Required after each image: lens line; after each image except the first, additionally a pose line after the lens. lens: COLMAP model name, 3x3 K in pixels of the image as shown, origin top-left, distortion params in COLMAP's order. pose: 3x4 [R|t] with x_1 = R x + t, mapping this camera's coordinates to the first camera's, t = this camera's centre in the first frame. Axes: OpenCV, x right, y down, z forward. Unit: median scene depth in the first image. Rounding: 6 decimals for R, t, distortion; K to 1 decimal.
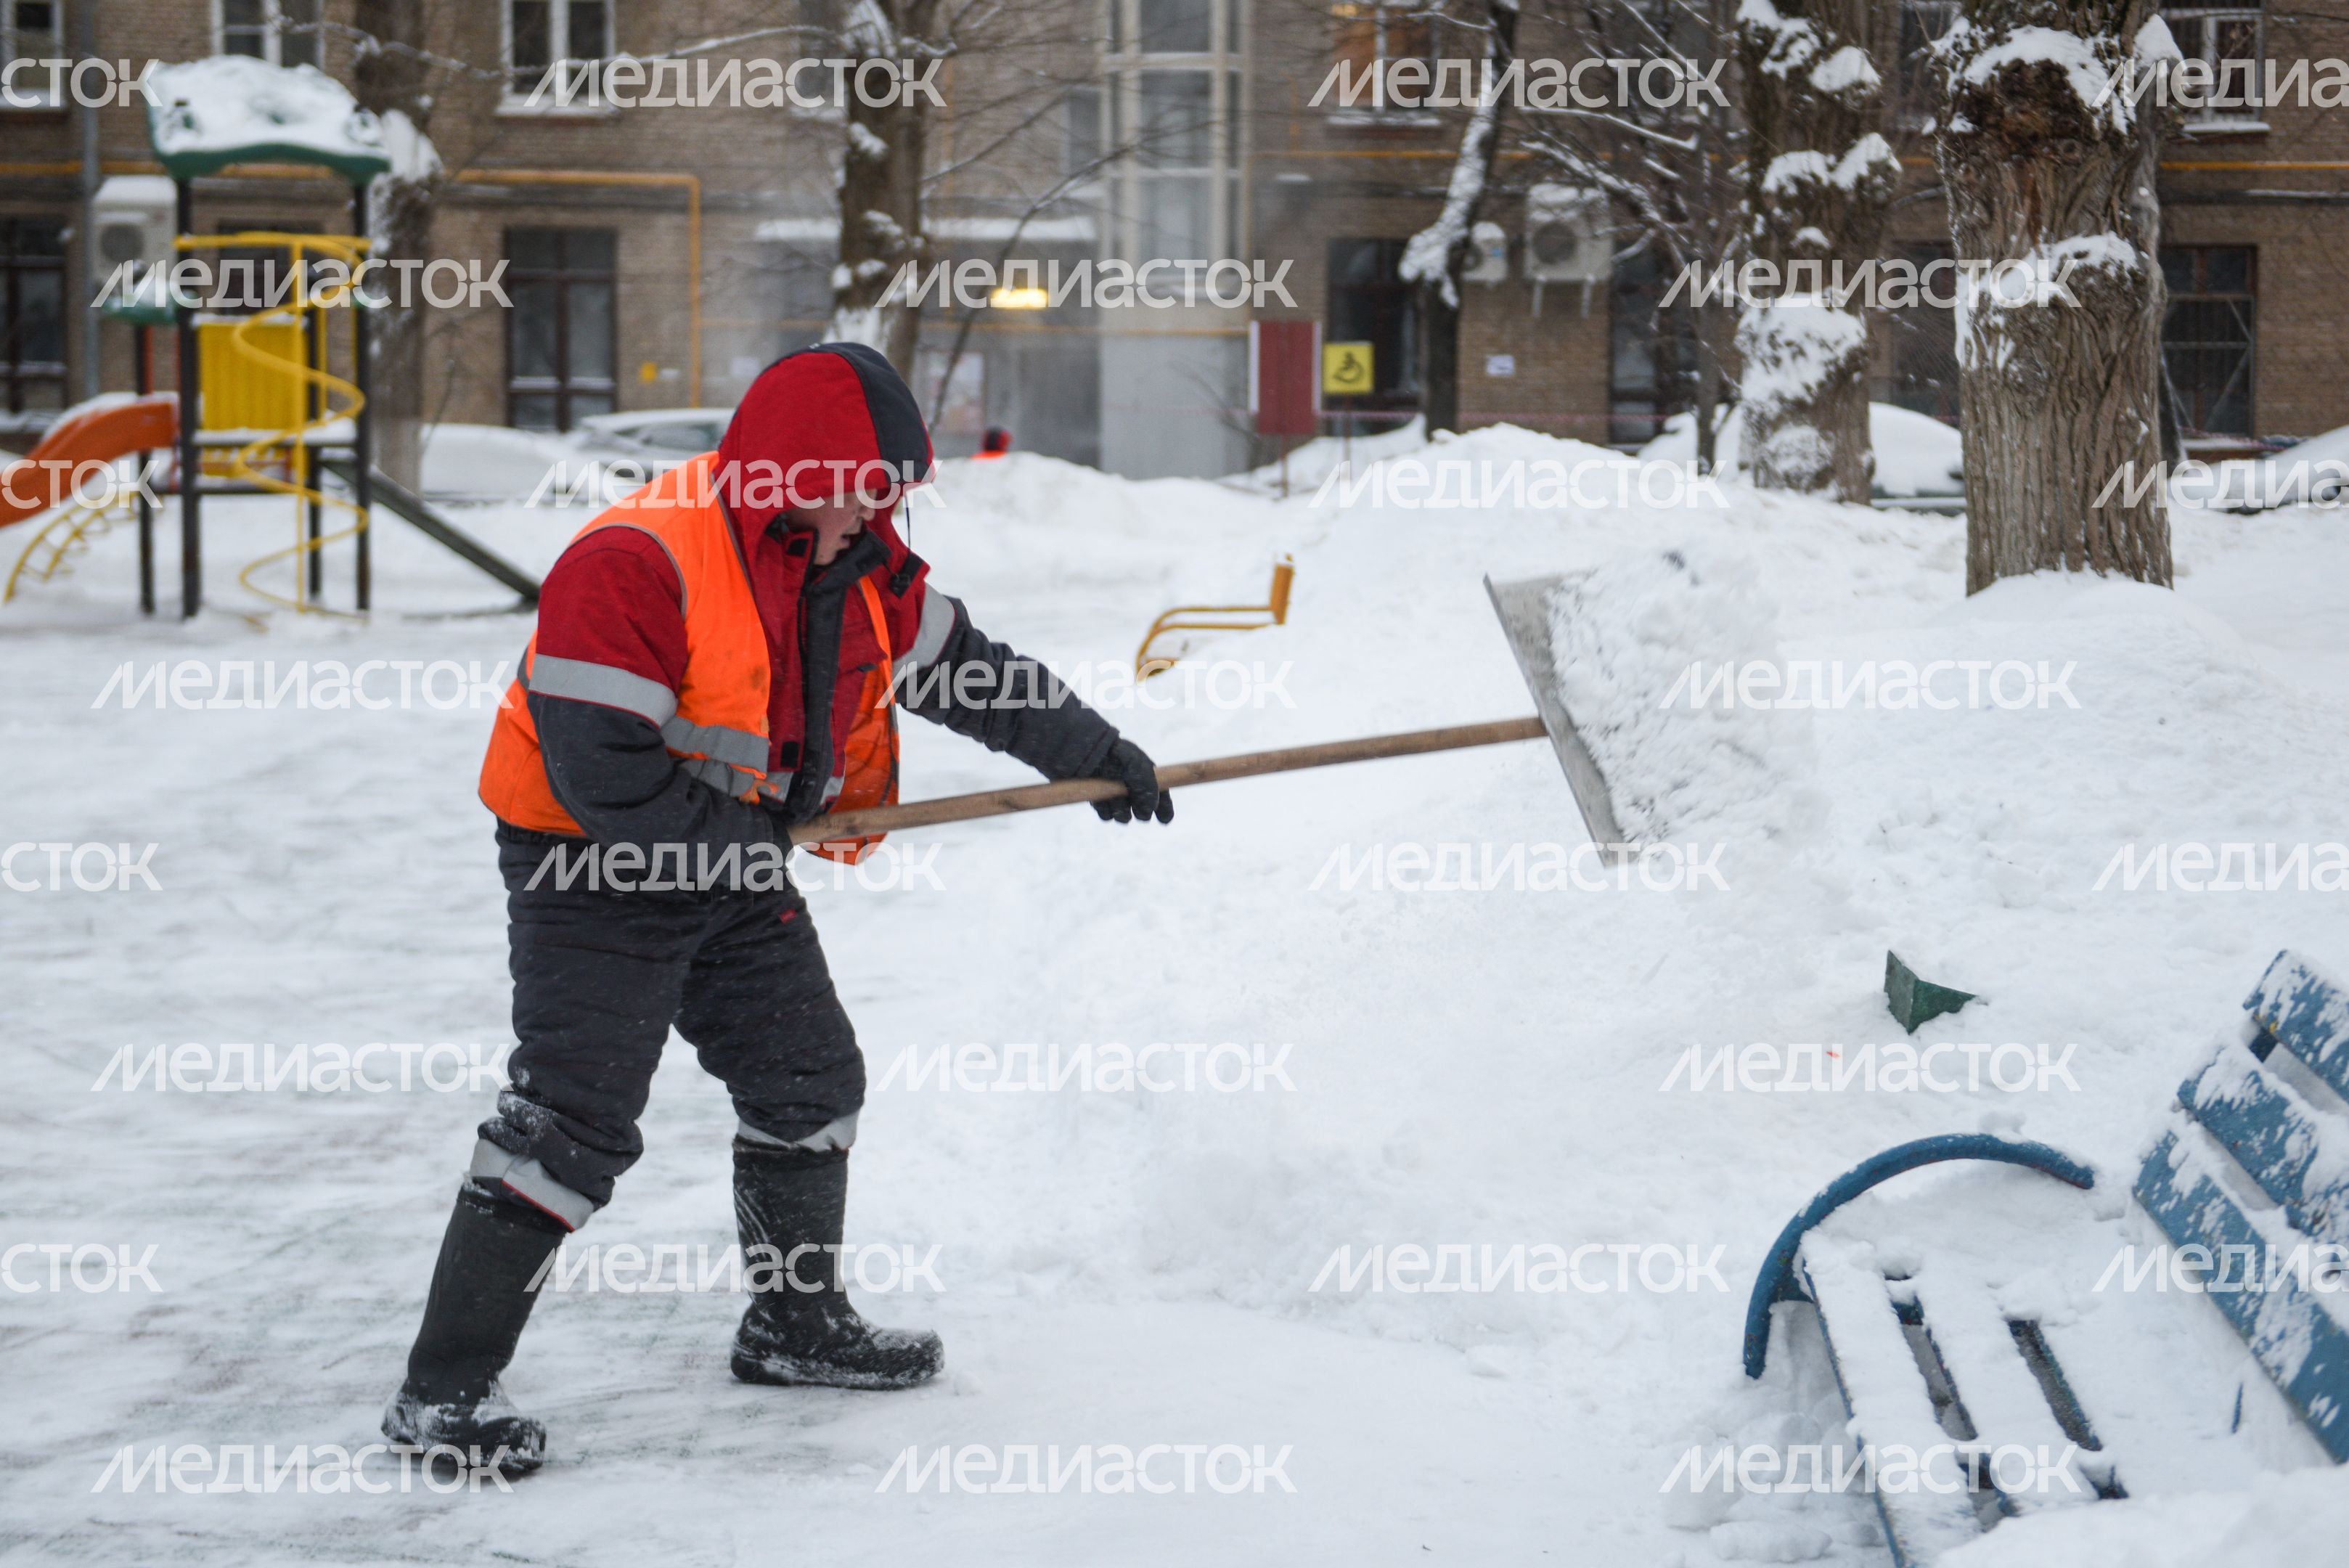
lens RADIAL K [[3819.4, 0, 1174.5], [0, 3819.4, 784.0], [0, 0, 1]] dist [-0.024738, -0.051921]
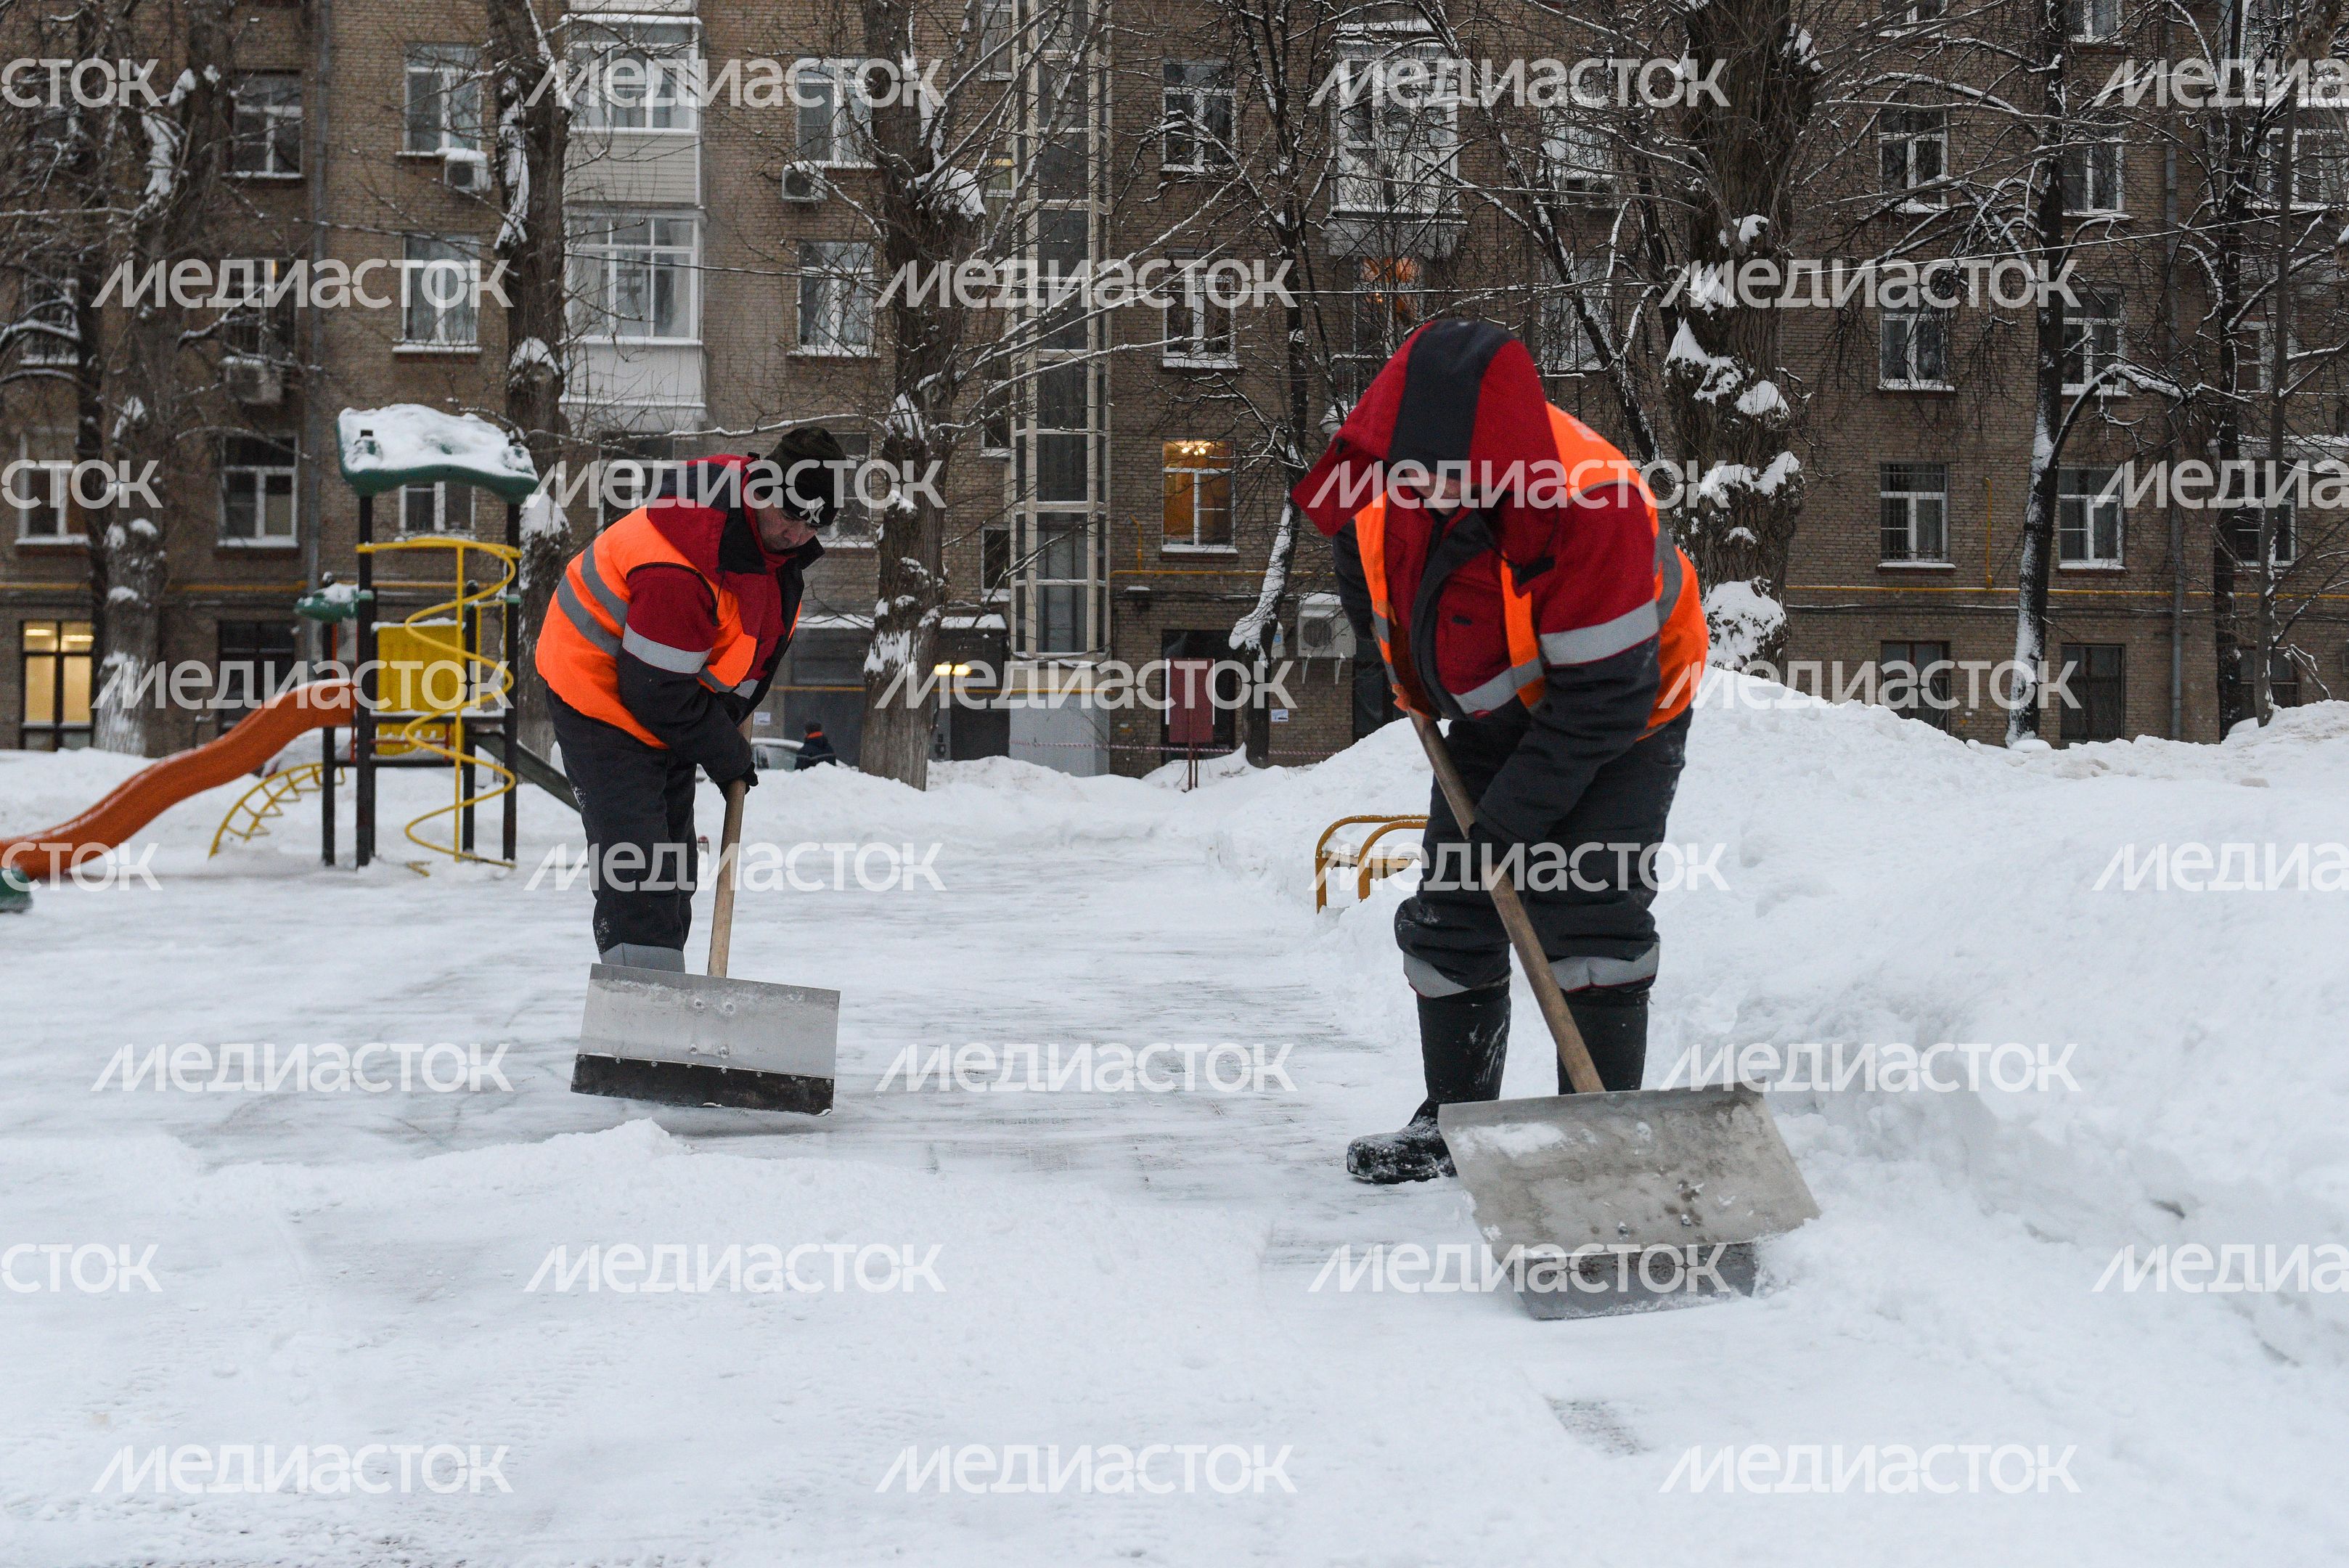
lens RADIAL K [[2611.5, 0, 1172.0], [0, 2611.5, 739.1], [0, 0, 1]] dist [-0.084350, 0.008086]
pose [[0.998804, -0.003112, 0.048803, -0.051485], [0.008121, 0.994671, -0.102780, 0.002898], [-0.048223, 0.103054, 0.993506, 0.203995]]
